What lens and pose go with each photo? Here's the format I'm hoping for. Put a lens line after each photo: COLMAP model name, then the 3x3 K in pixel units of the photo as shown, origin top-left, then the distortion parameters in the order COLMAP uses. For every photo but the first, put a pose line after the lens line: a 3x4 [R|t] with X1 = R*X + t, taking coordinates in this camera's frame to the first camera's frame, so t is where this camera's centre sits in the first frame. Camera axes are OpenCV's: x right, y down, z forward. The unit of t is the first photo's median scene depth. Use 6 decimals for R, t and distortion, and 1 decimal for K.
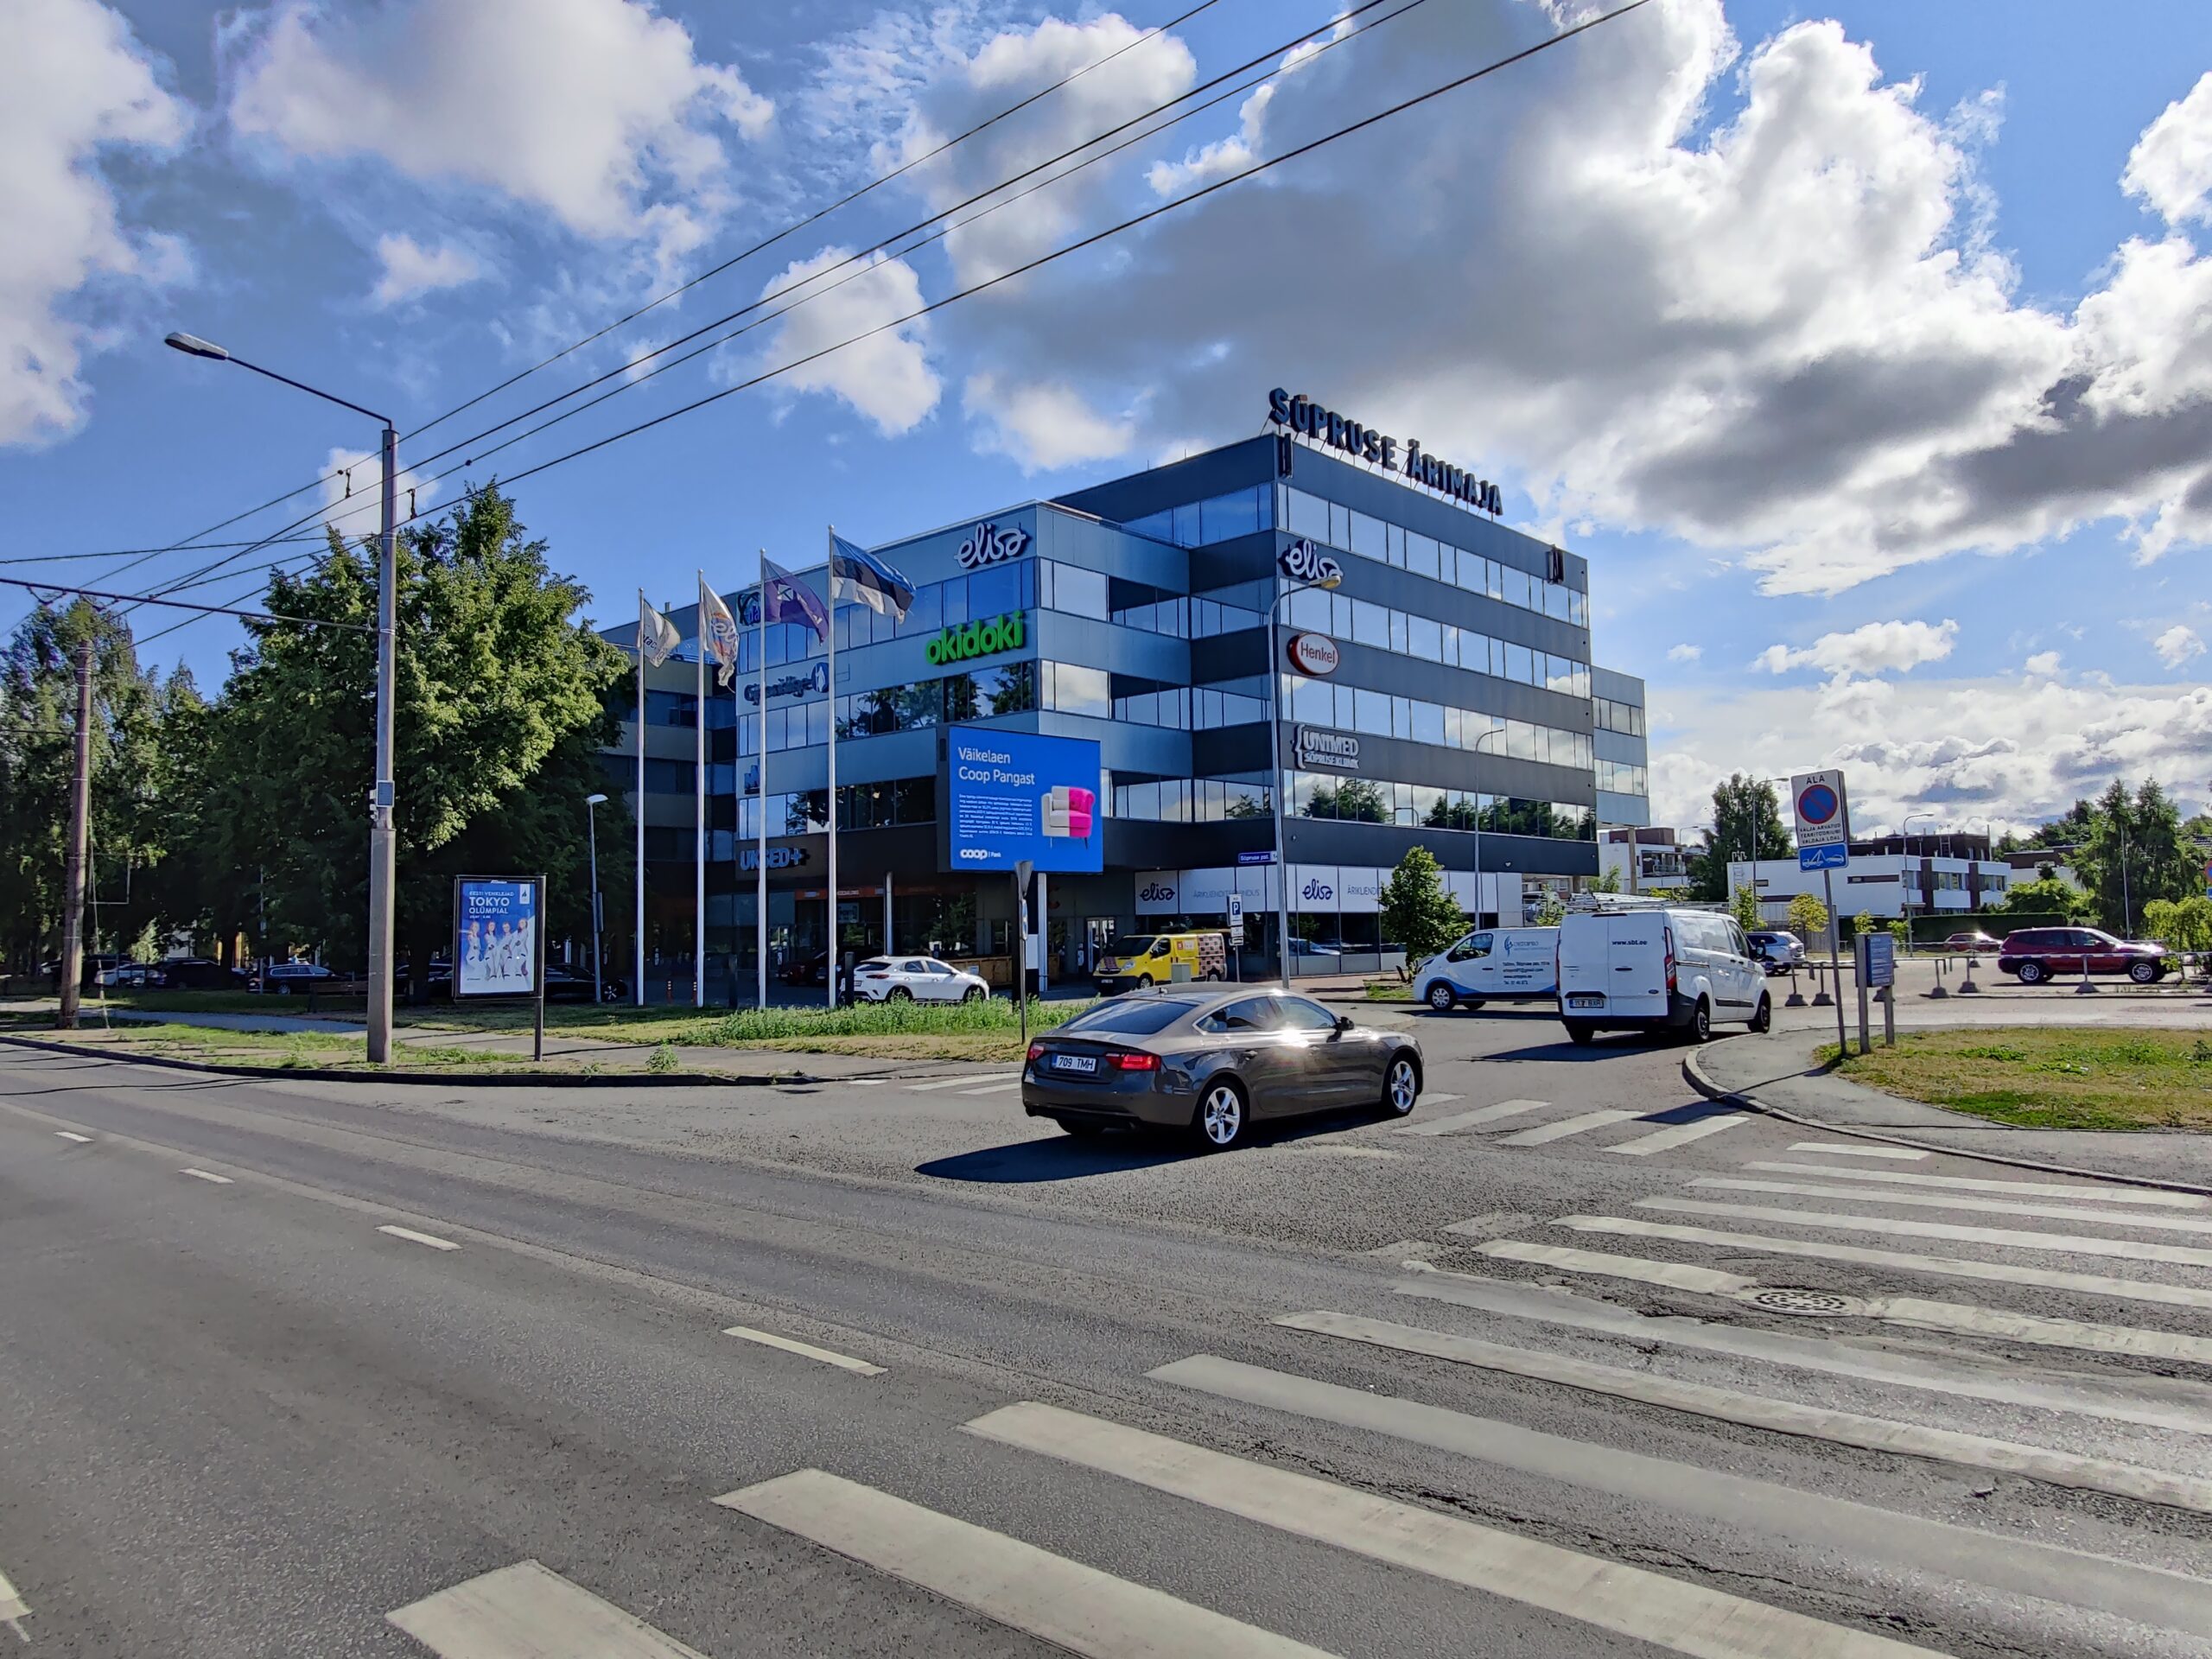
lens RADIAL K [[1448.5, 0, 1114.9], [0, 1448.5, 838.7], [0, 0, 1]] dist [0.002276, -0.002644]
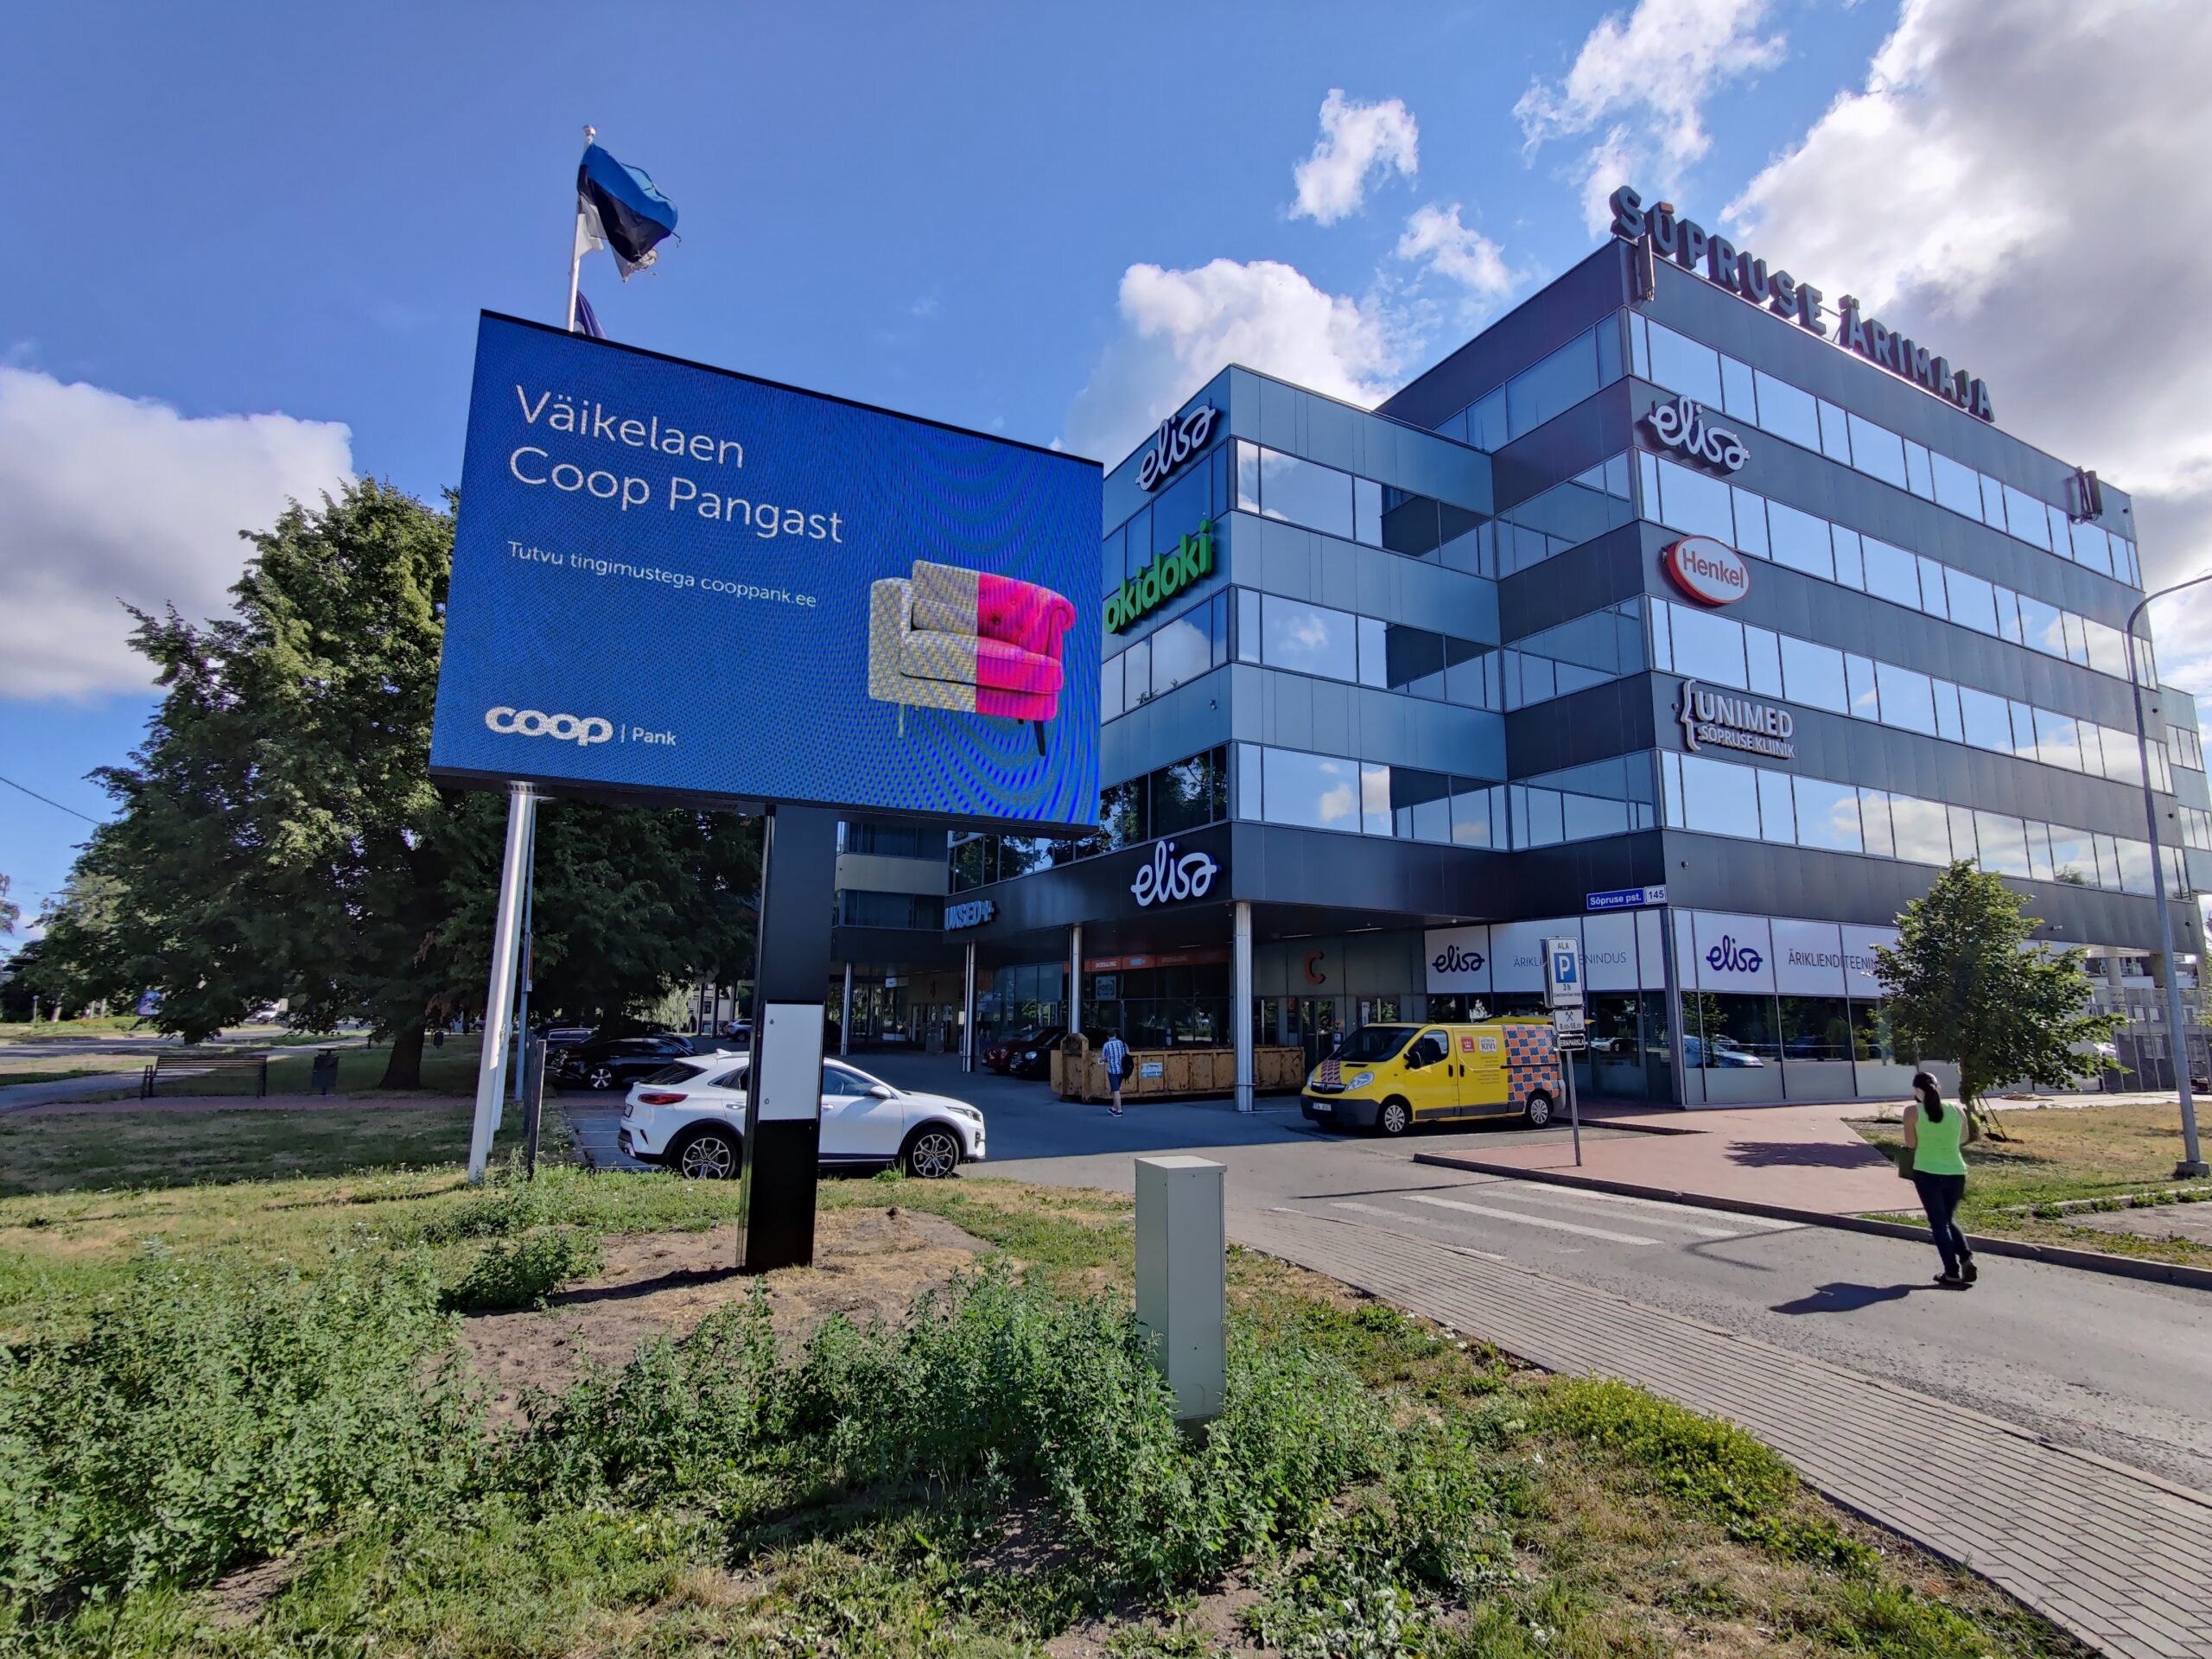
lens RADIAL K [[1083.6, 0, 1114.0], [0, 1083.6, 831.3], [0, 0, 1]] dist [0.003632, 0.000202]
pose [[0.941540, -0.030696, -0.335501, 0.051871], [-0.004809, 0.994515, -0.104488, 0.032871], [0.336868, 0.099993, 0.936227, 0.498282]]
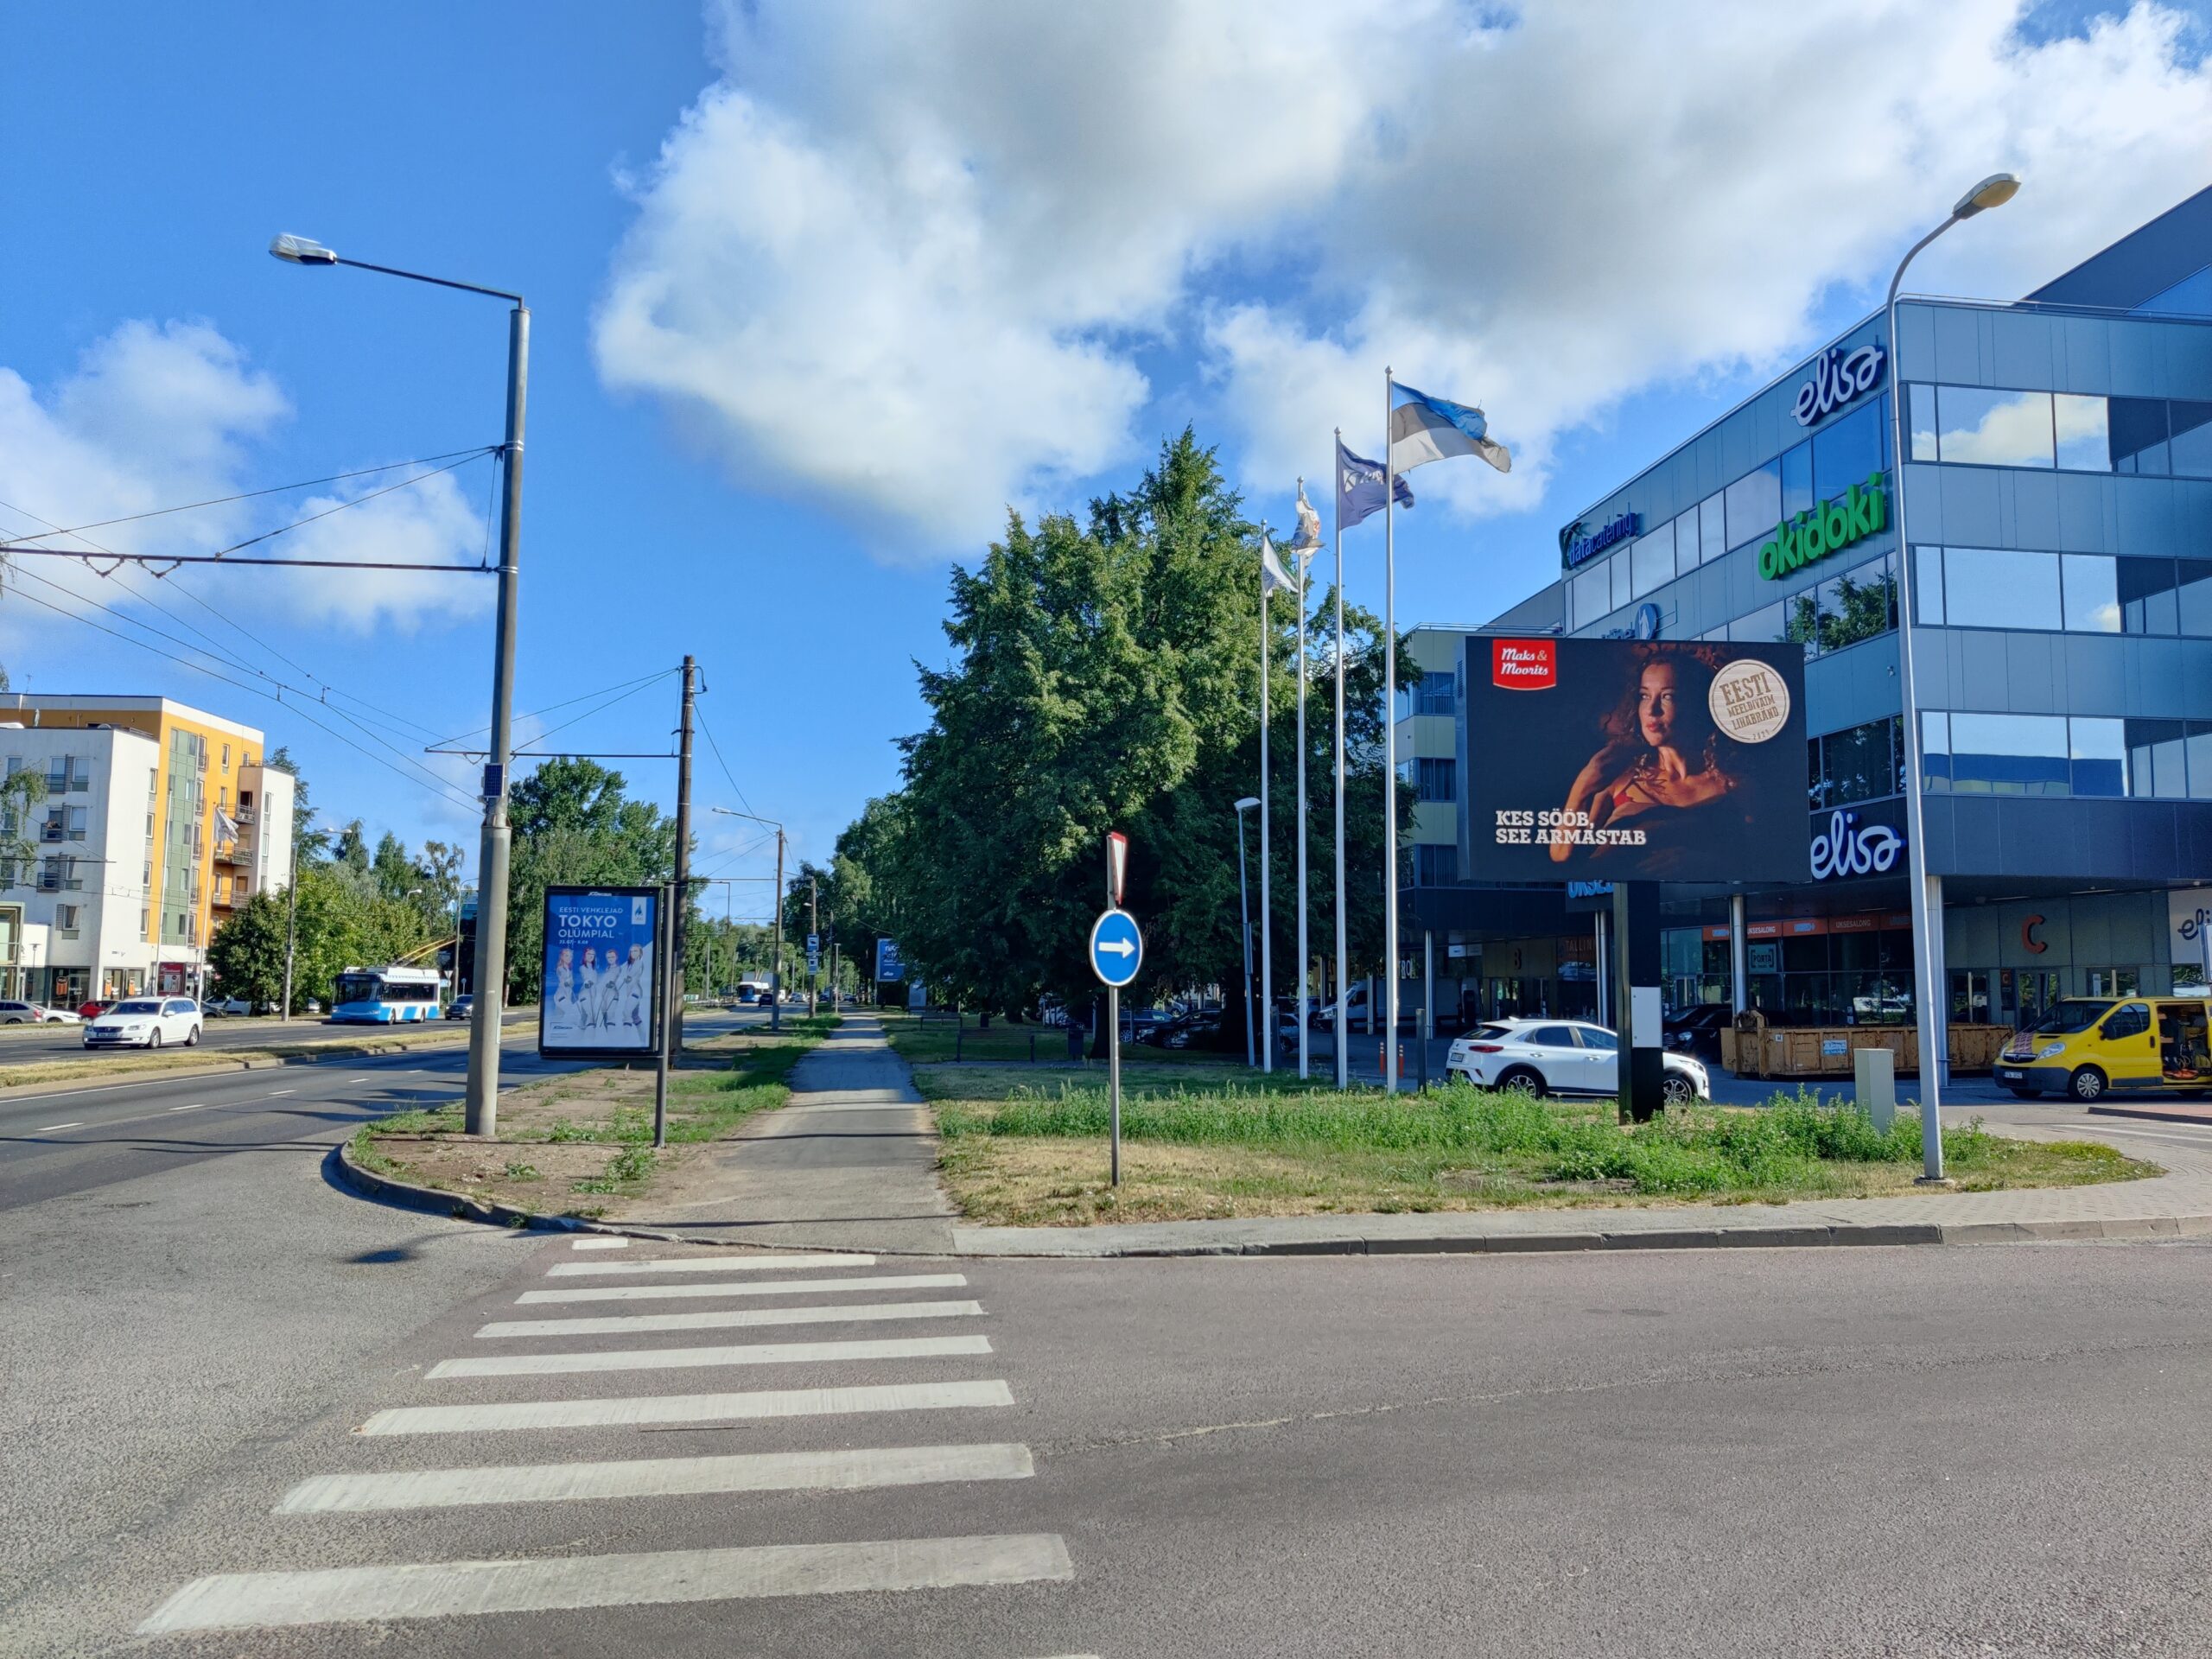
lens RADIAL K [[1670.4, 0, 1127.4], [0, 1670.4, 840.9], [0, 0, 1]] dist [0.004617, -0.019744]
pose [[0.768597, -0.038406, -0.638580, 0.129665], [0.023602, 0.999219, -0.031688, 0.015182], [0.639298, 0.009283, 0.768903, 0.222939]]
